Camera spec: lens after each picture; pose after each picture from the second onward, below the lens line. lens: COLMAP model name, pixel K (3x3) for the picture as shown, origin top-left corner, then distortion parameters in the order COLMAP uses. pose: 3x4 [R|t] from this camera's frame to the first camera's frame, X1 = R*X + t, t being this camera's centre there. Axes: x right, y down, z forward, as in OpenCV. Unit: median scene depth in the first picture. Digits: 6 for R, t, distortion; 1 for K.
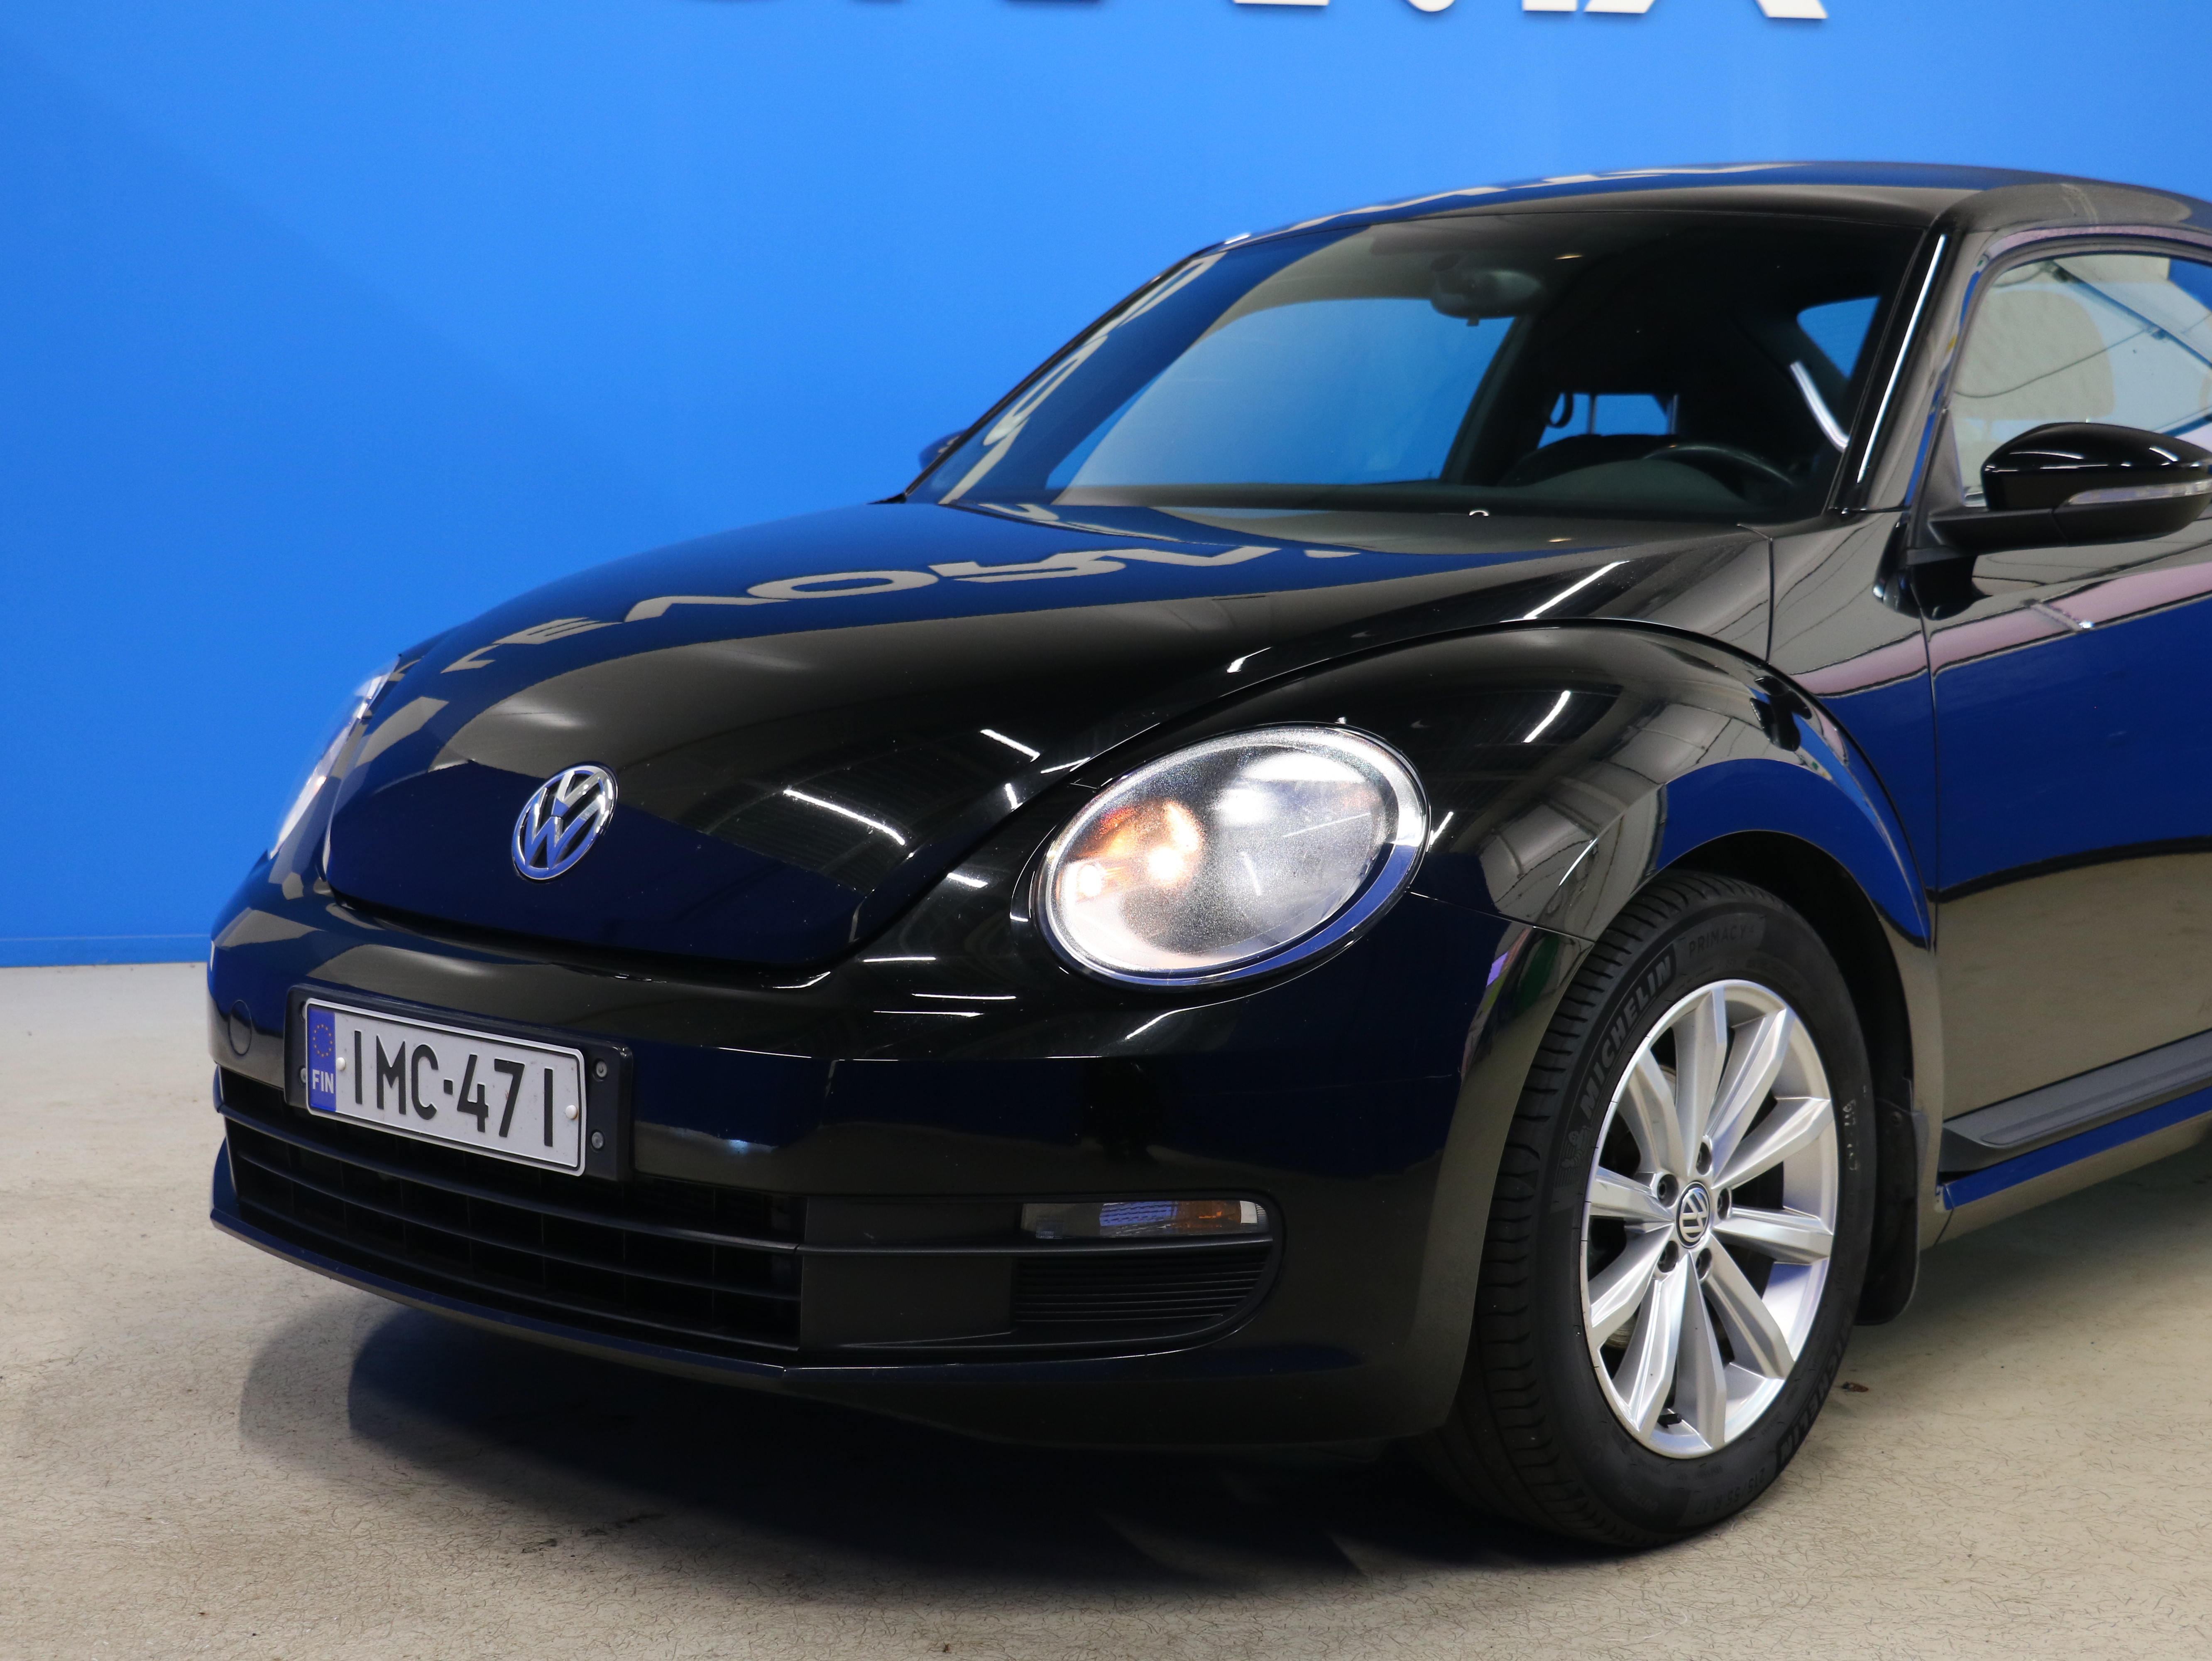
lens RADIAL K [[3237.5, 0, 1116.5], [0, 3237.5, 815.7], [0, 0, 1]] dist [0.007801, 0.000000]
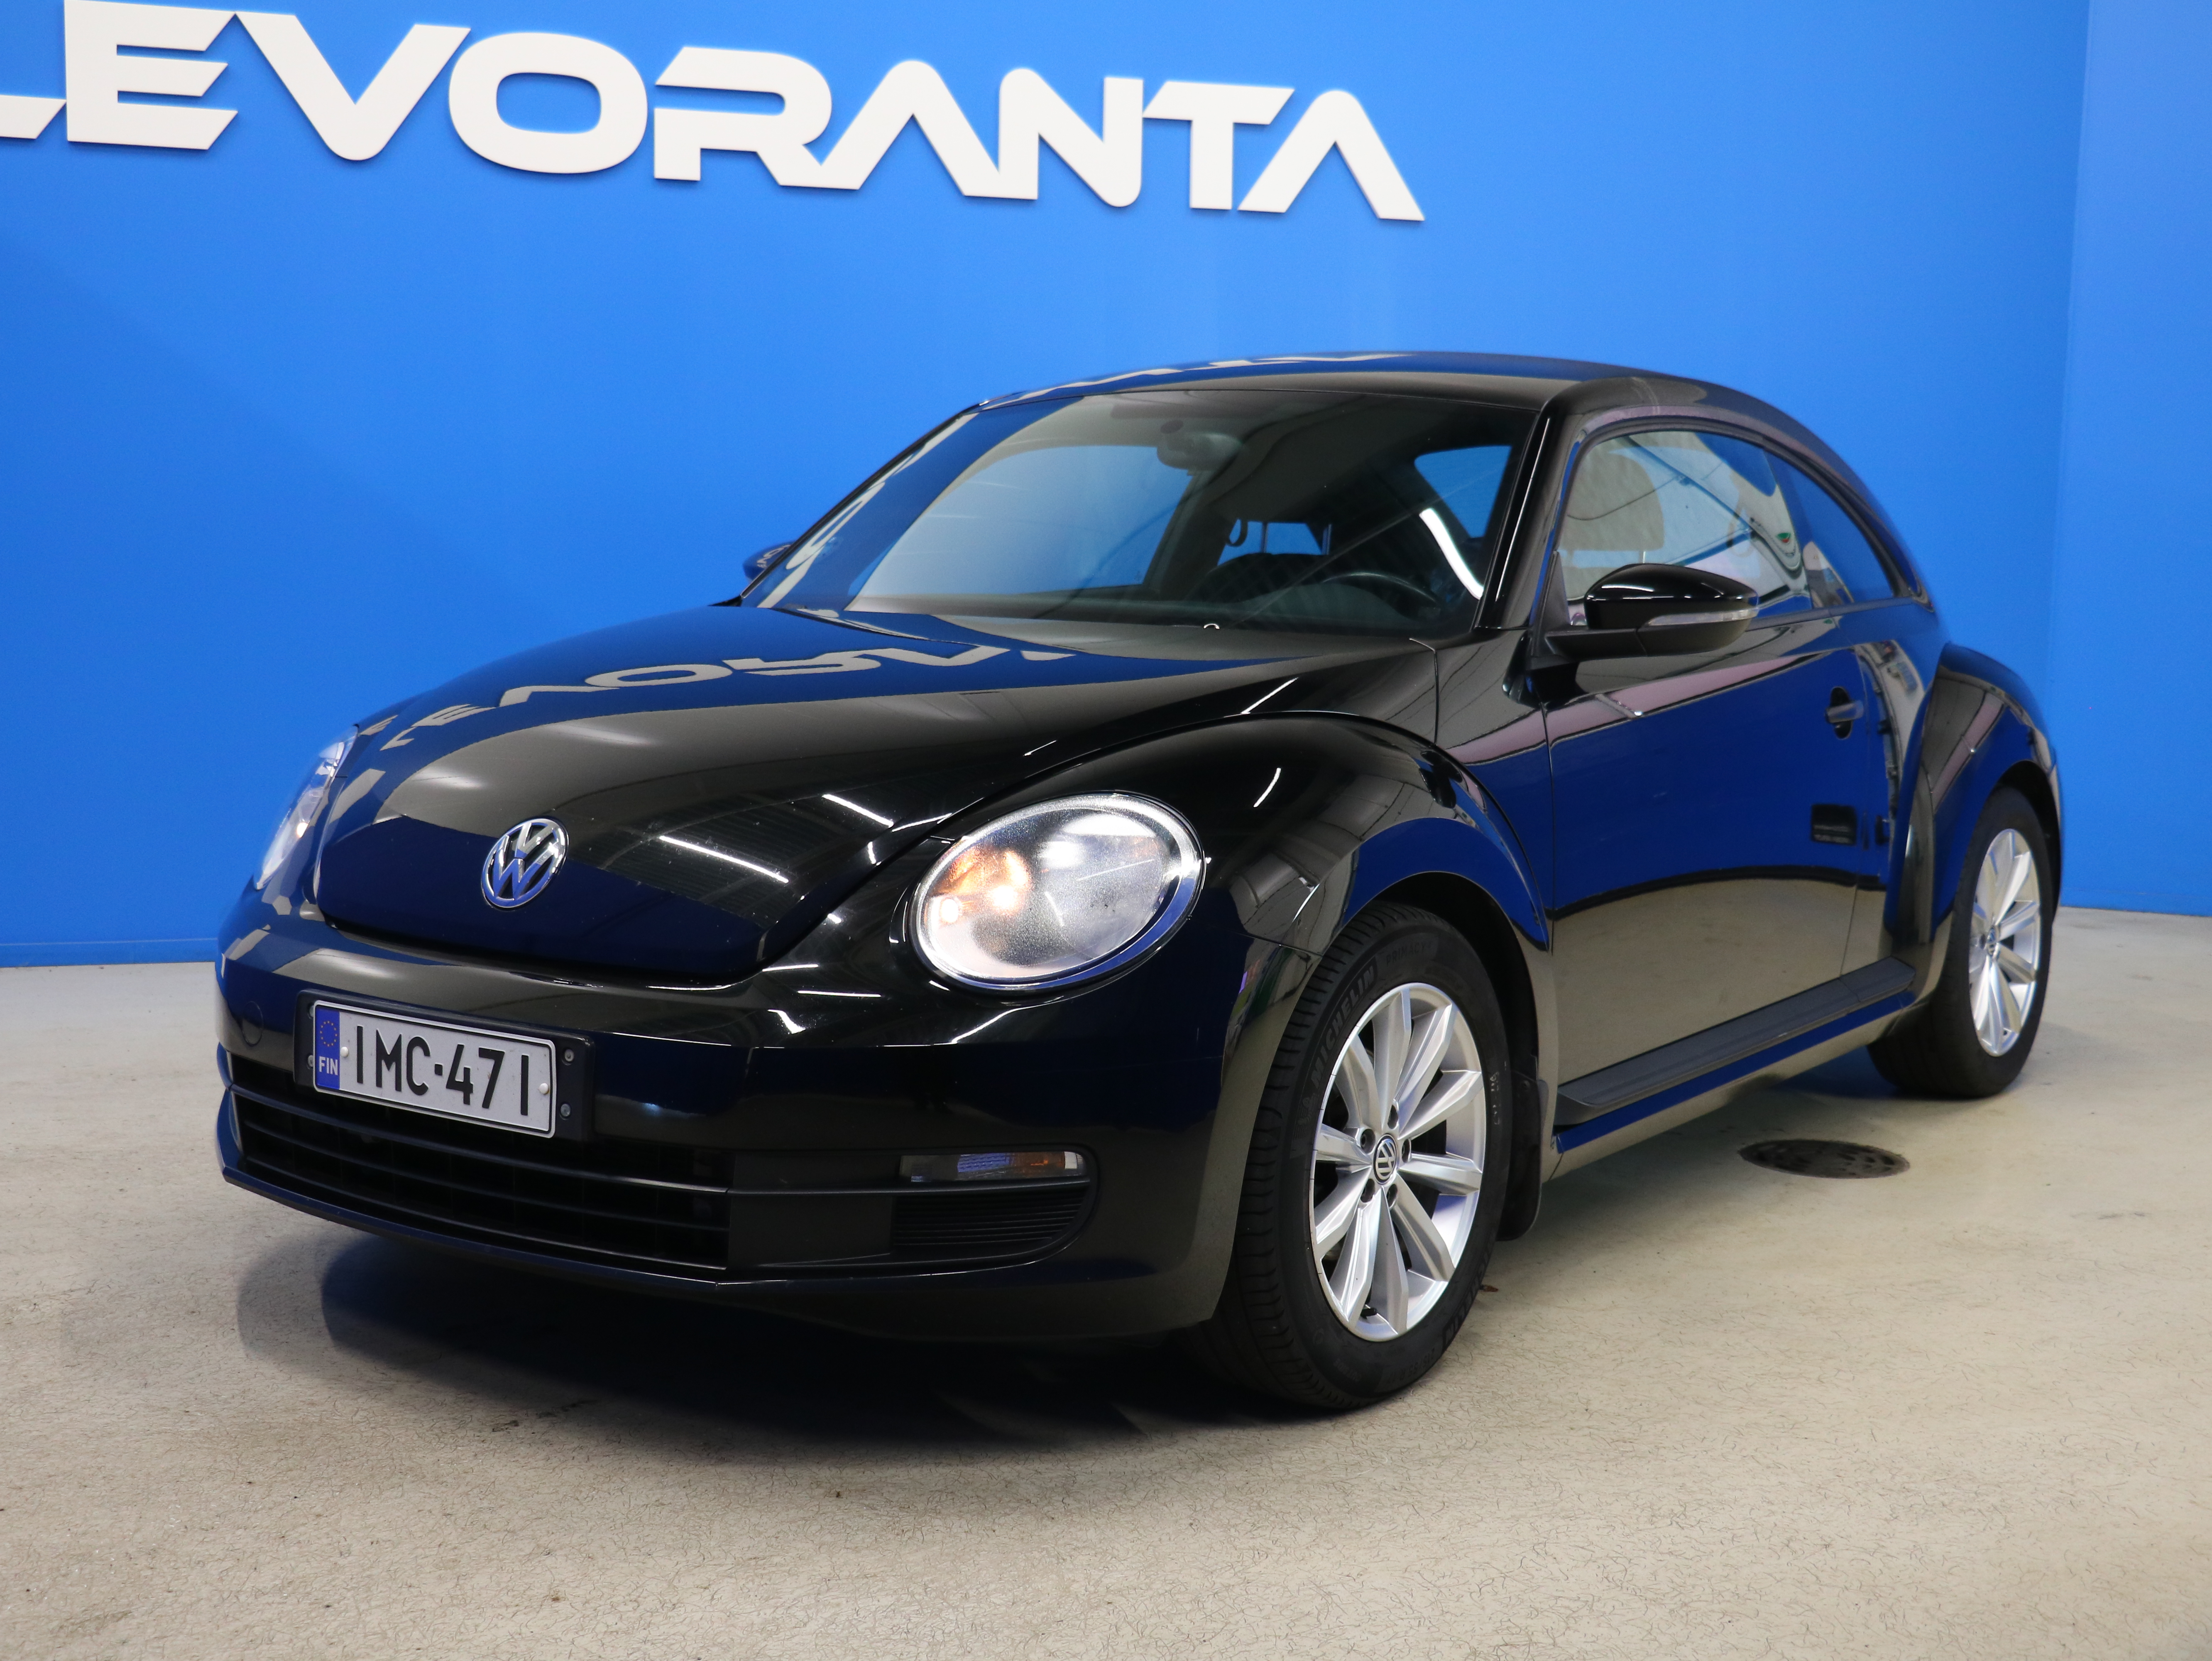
lens RADIAL K [[2712.9, 0, 1099.3], [0, 2712.9, 831.7], [0, 0, 1]] dist [0.003836, 0.000000]
pose [[0.992982, 0.003884, 0.118201, -0.072419], [-0.003882, 0.999992, -0.000247, -0.011170], [-0.118201, -0.000213, 0.992990, -0.097714]]
